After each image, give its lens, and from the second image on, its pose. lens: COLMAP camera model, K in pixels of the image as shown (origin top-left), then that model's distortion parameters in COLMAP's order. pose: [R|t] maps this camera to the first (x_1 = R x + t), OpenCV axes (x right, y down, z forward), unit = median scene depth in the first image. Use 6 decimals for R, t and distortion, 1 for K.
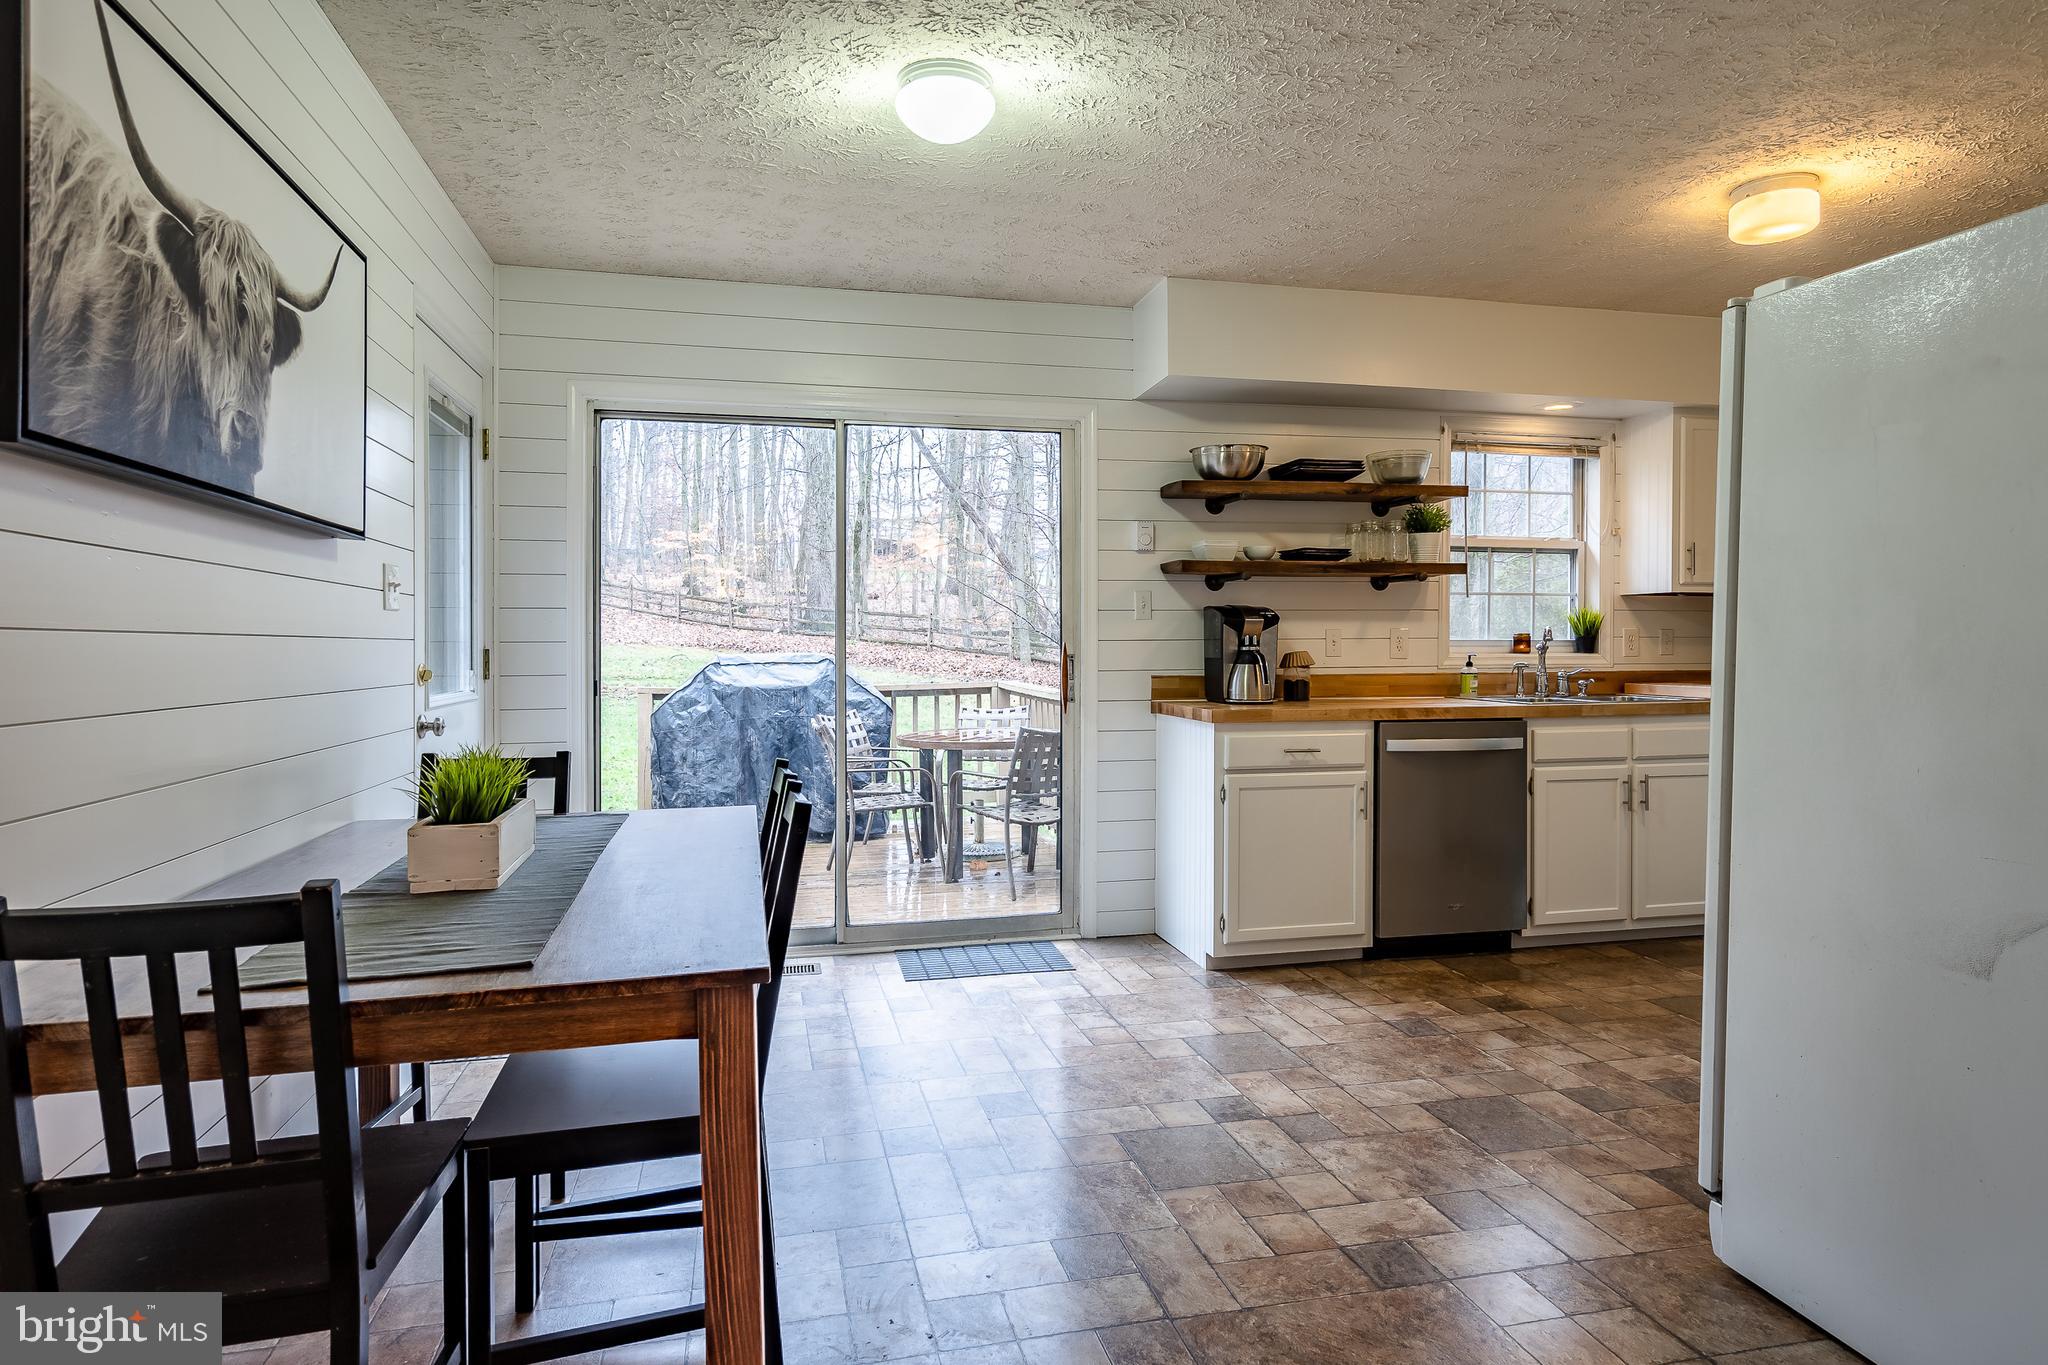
lens RADIAL K [[1160.8, 0, 1036.0], [0, 1160.8, 670.0], [0, 0, 1]] dist [-0.001986, 0.006004]
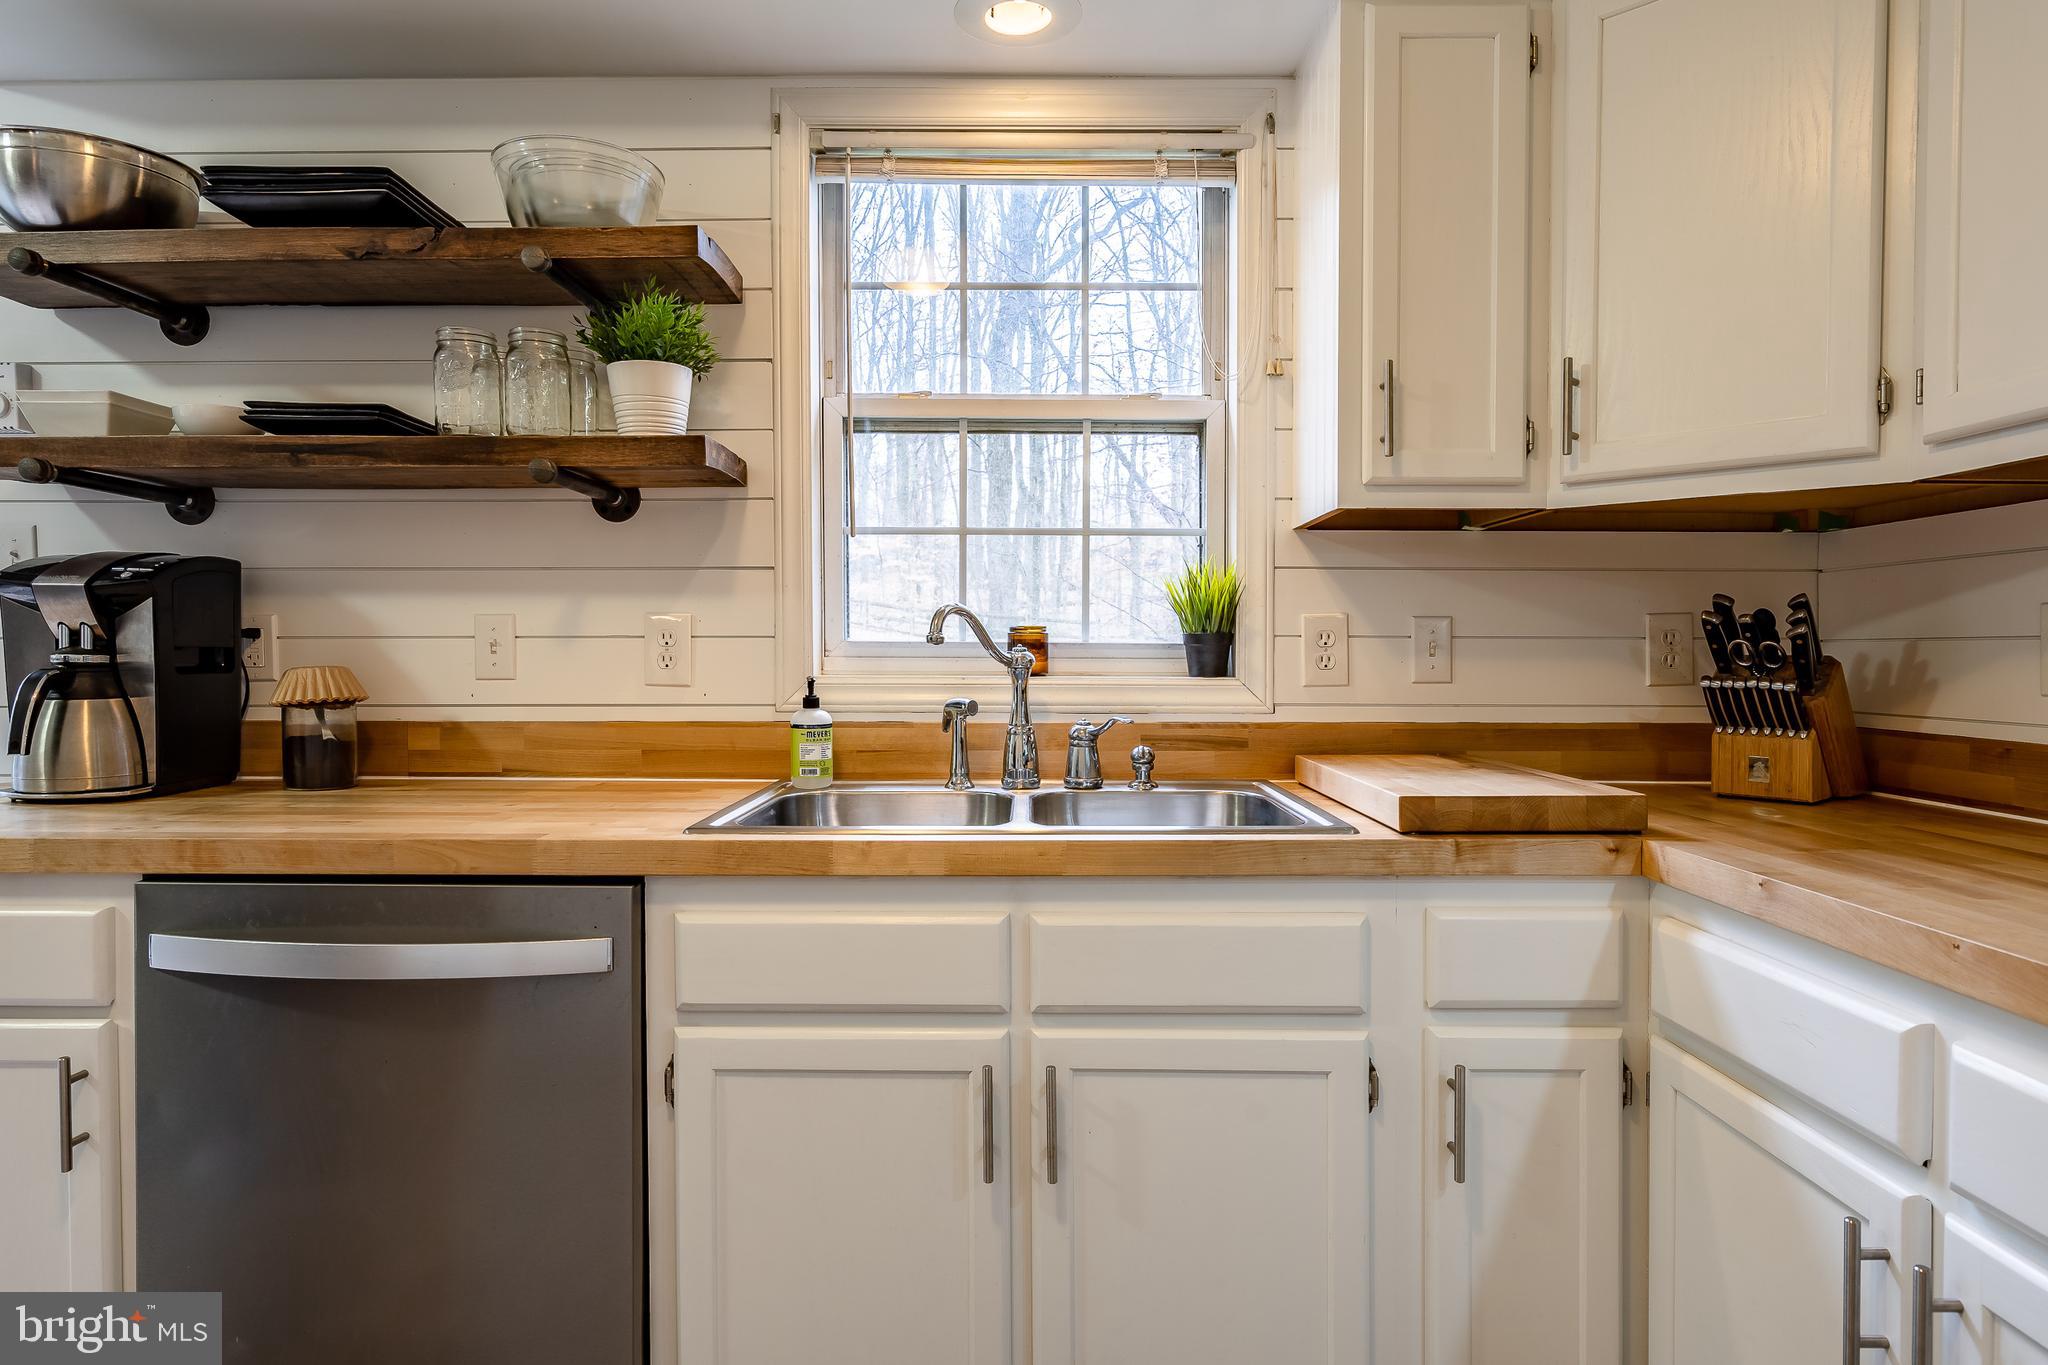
lens RADIAL K [[1160.8, 0, 1032.2], [0, 1160.8, 683.7], [0, 0, 1]] dist [-0.001986, 0.006004]
pose [[0.972161, 0.010576, -0.234077, 0.562500], [-0.010474, 0.999944, 0.001678, -0.013162], [0.234081, 0.000821, 0.972217, 0.660064]]
